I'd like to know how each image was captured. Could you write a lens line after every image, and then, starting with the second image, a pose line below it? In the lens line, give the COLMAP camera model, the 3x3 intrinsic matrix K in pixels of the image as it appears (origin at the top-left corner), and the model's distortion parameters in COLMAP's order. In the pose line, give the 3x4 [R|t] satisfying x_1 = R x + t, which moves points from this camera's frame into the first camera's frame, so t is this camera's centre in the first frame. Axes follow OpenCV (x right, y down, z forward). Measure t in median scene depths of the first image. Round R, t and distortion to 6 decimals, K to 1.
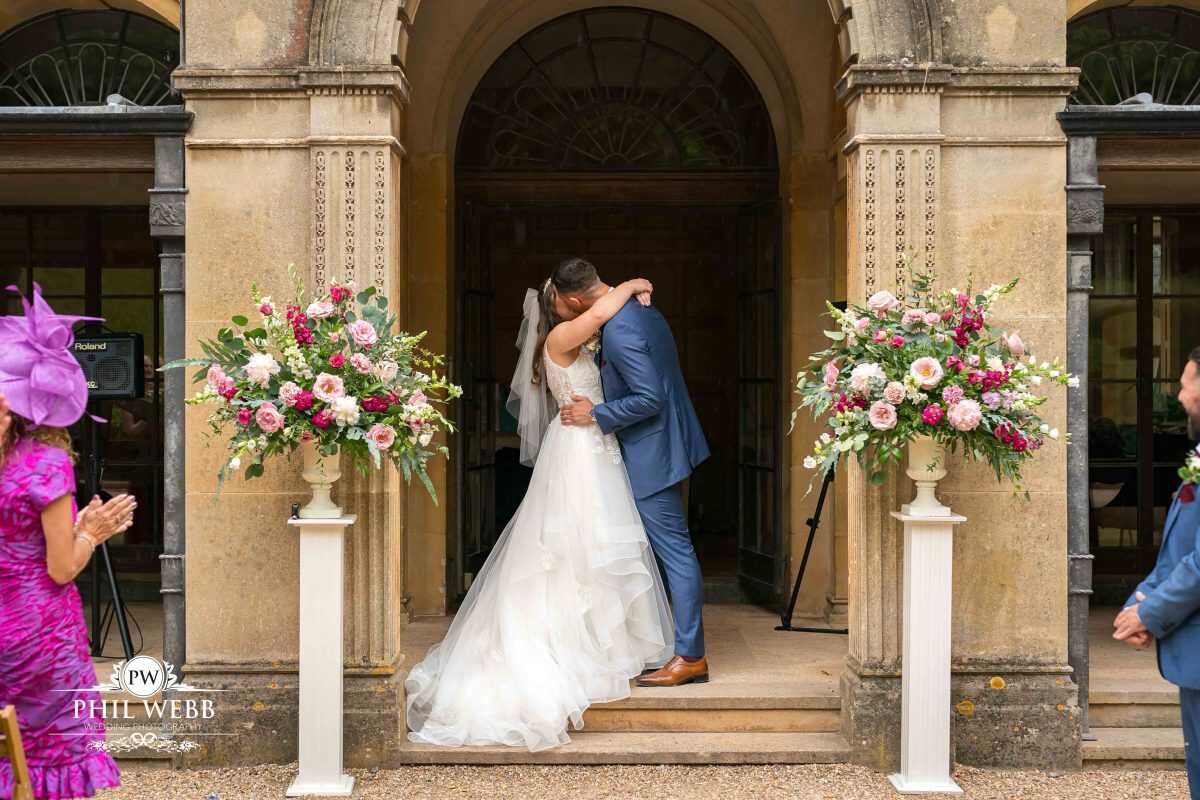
lens RADIAL K [[1681.8, 0, 567.5], [0, 1681.8, 386.3], [0, 0, 1]] dist [-0.014974, 0.000000]
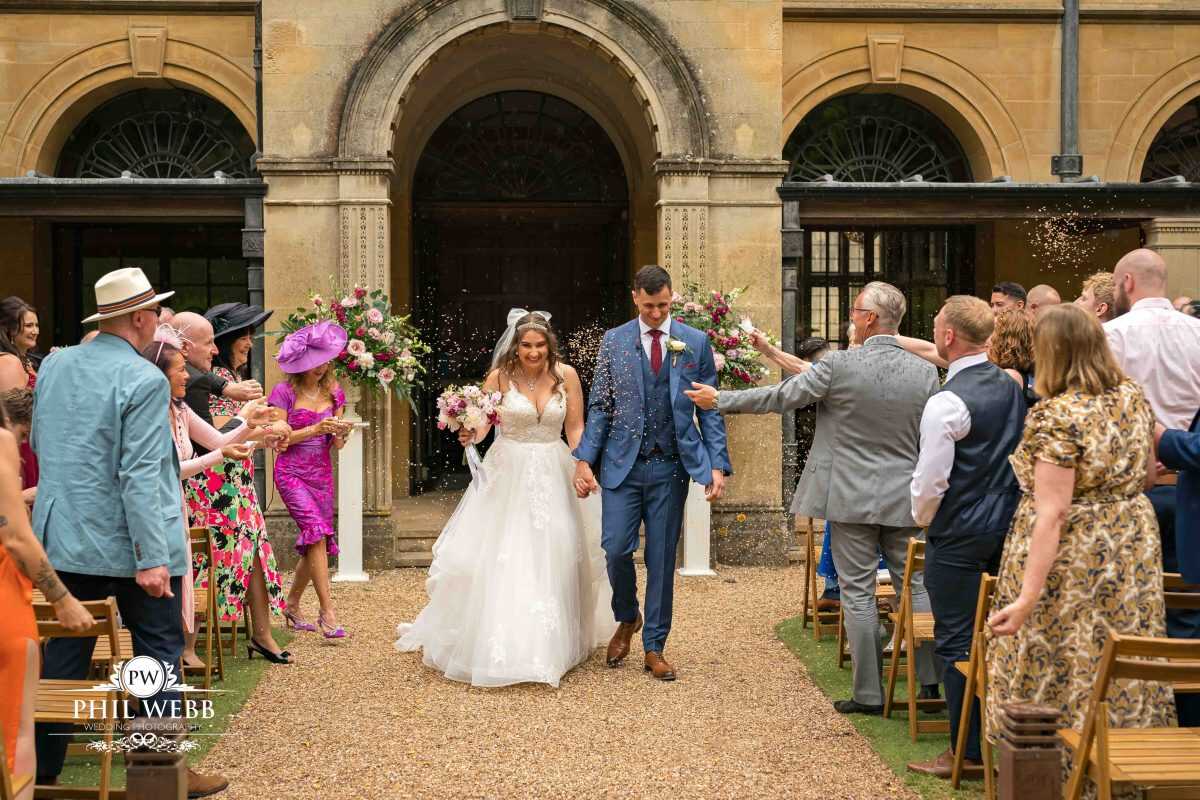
lens RADIAL K [[1681.8, 0, 590.7], [0, 1681.8, 394.2], [0, 0, 1]] dist [-0.014974, 0.000000]
pose [[0.997627, -0.003122, 0.068776, -0.017567], [0.000983, 0.999516, 0.031106, -0.004474], [-0.068839, -0.030965, 0.997147, -0.715080]]
